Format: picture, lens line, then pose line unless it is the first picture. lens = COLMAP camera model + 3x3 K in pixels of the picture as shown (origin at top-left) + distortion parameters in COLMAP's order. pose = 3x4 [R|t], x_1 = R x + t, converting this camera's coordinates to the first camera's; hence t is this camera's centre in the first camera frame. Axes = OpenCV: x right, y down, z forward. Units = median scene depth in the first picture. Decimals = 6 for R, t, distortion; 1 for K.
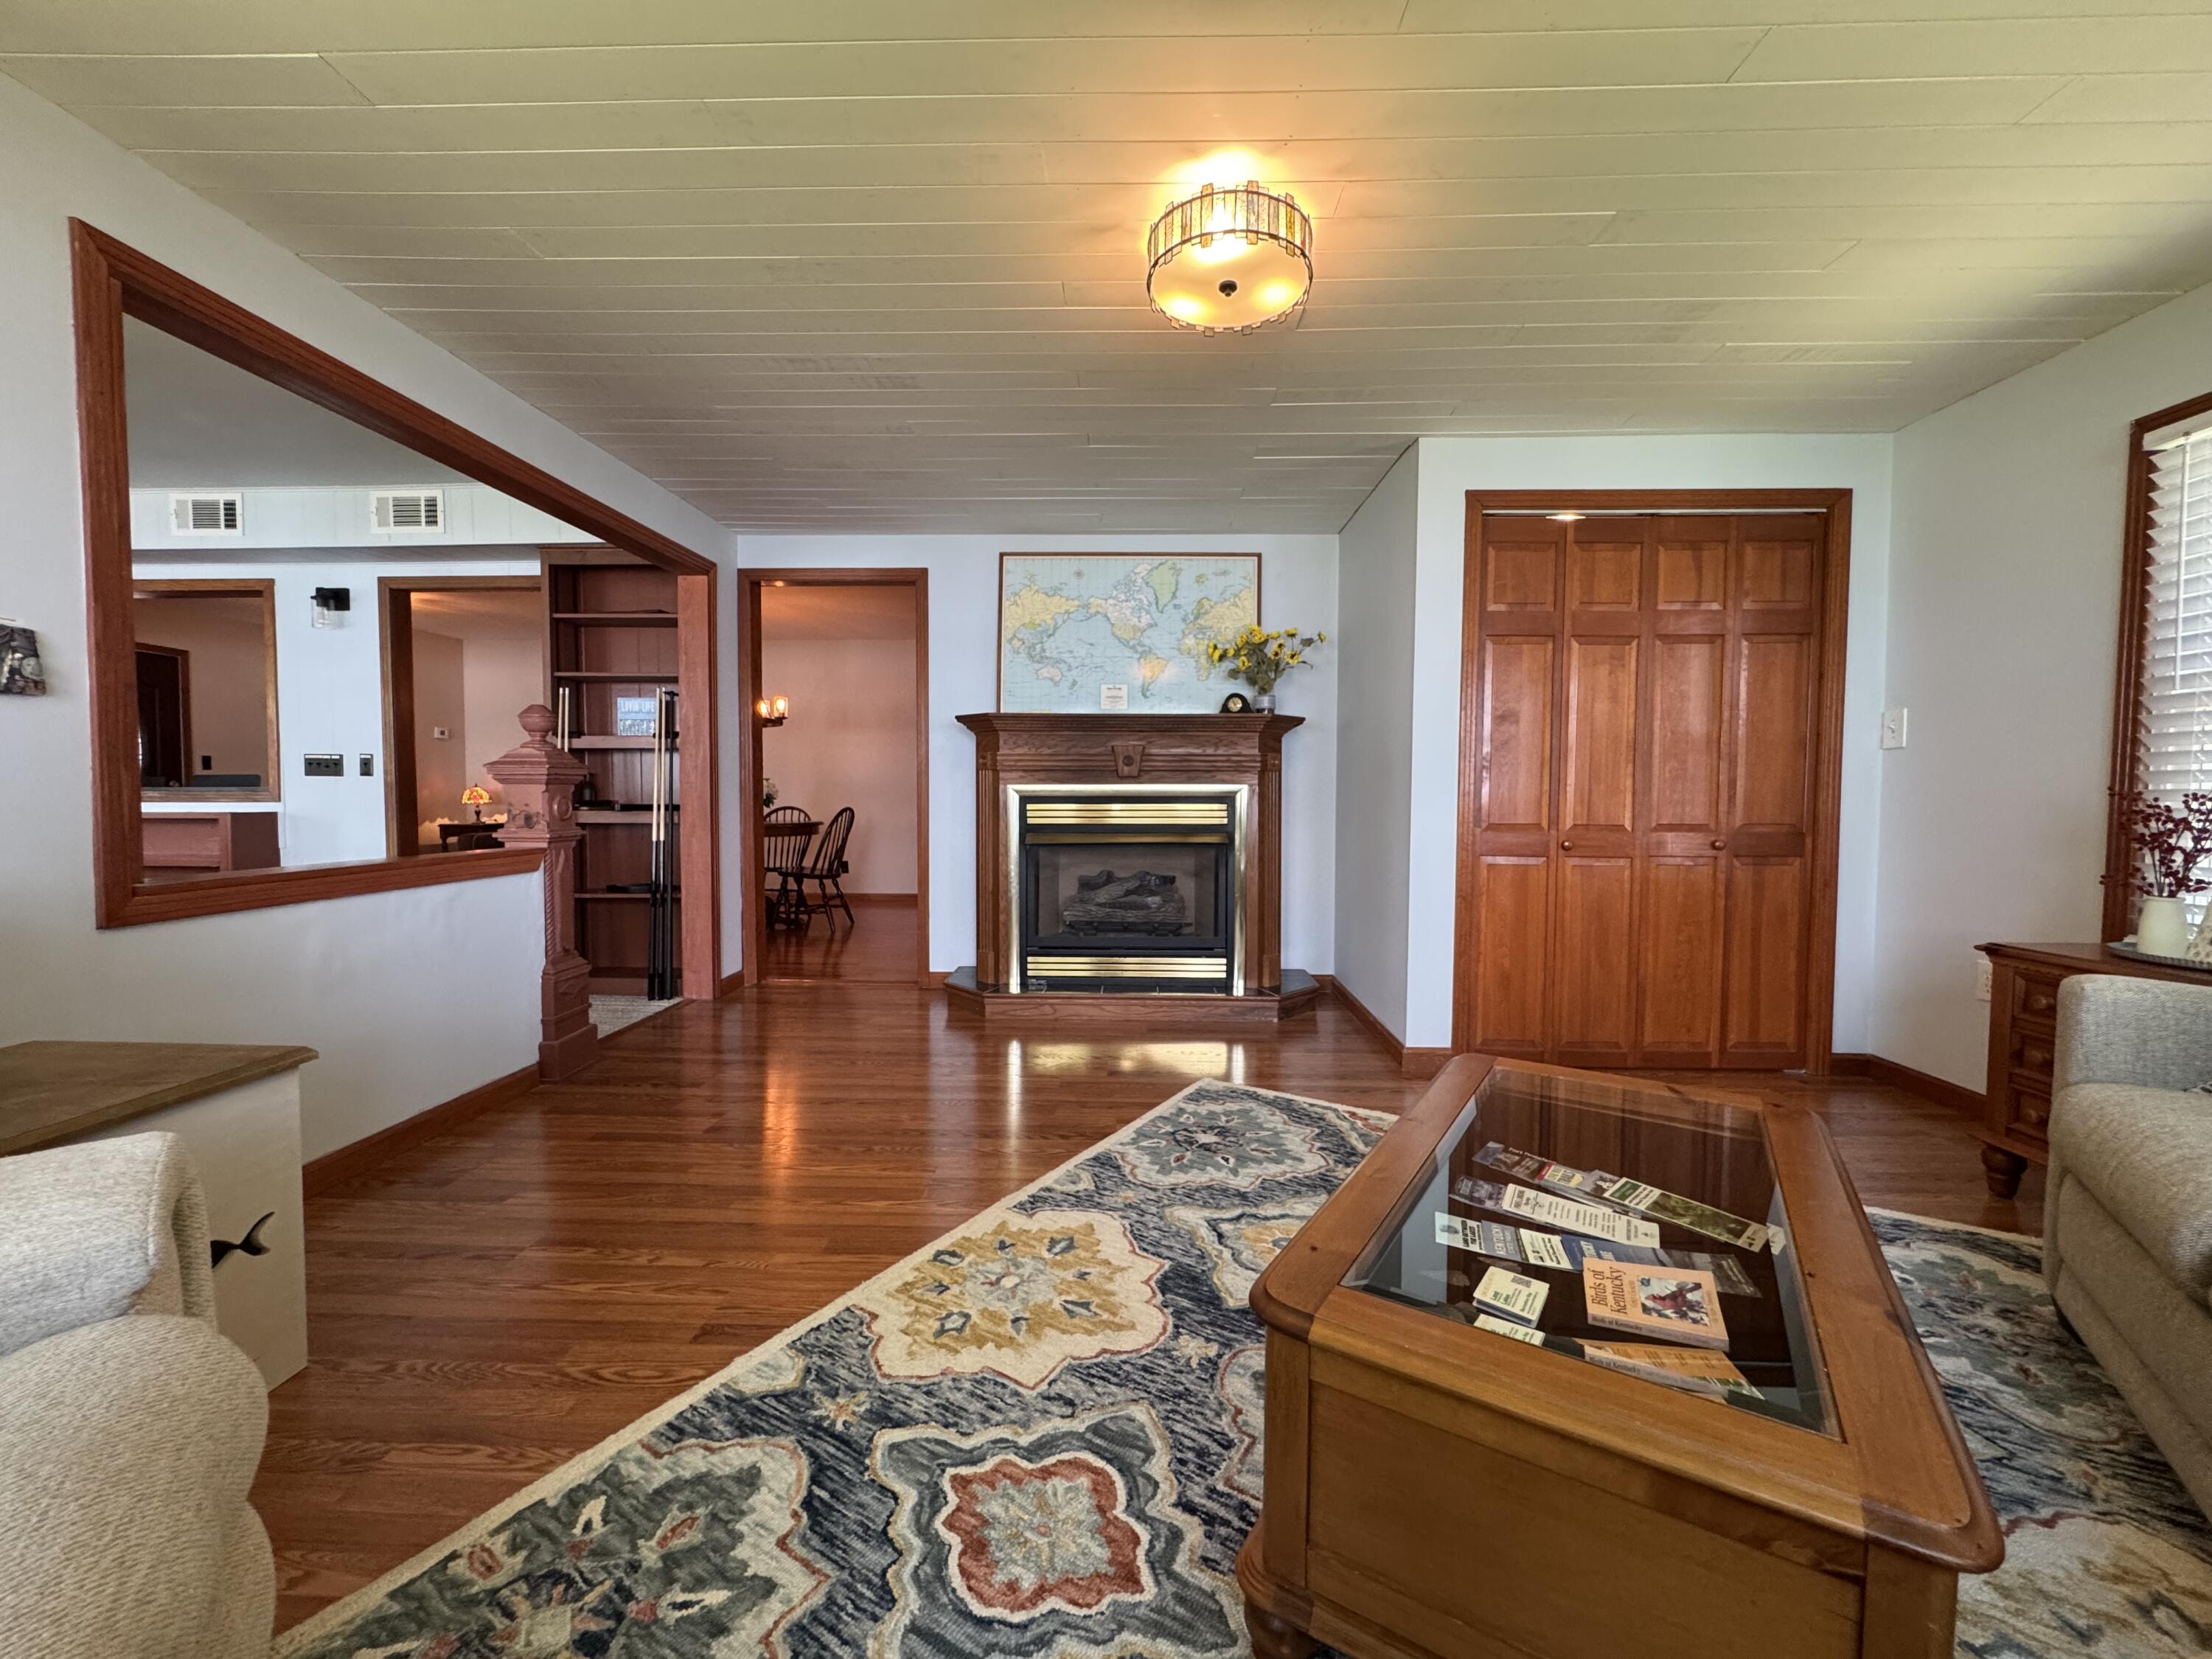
lens RADIAL K [[889.2, 0, 1081.3], [0, 889.2, 827.1], [0, 0, 1]] dist [-0.000523, 0.000242]
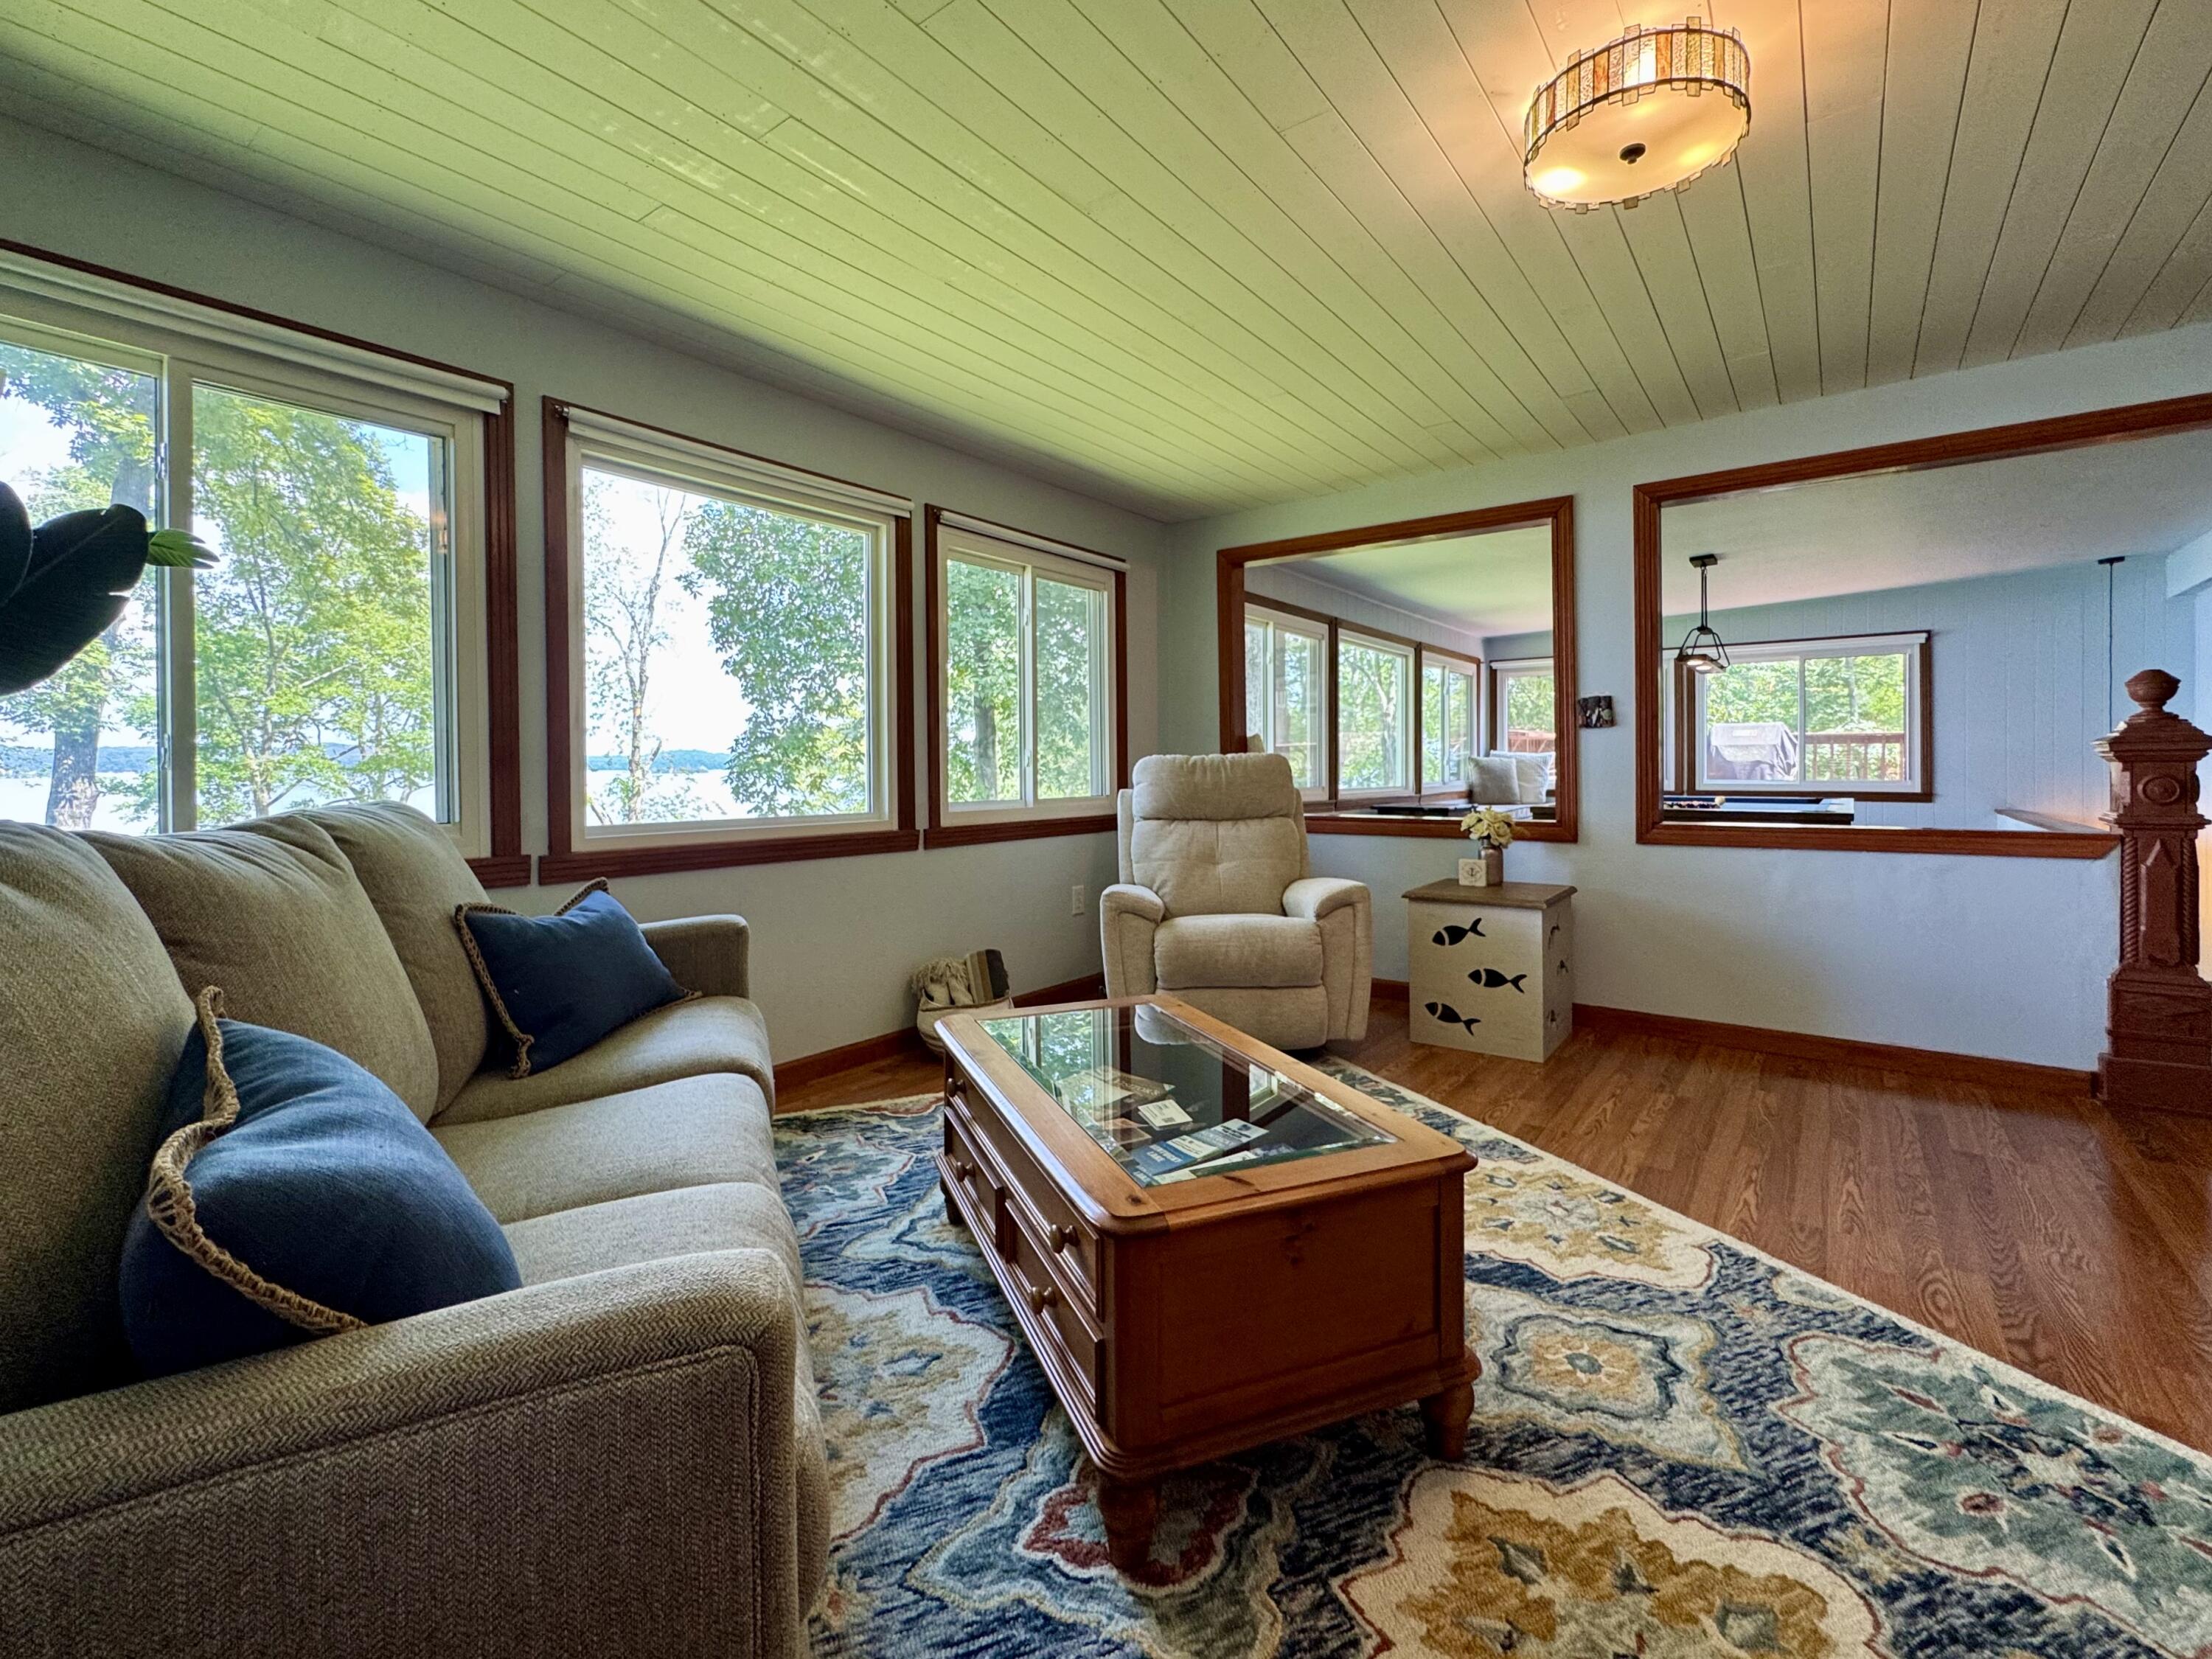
lens RADIAL K [[1000.1, 0, 1154.9], [0, 1000.1, 773.8], [0, 0, 1]] dist [0.000248, -0.000721]
pose [[-0.534889, 0.004039, -0.844912, 1.094544], [-0.028733, 0.999323, 0.022967, -0.048032], [0.844433, 0.036561, -0.534411, 1.068261]]
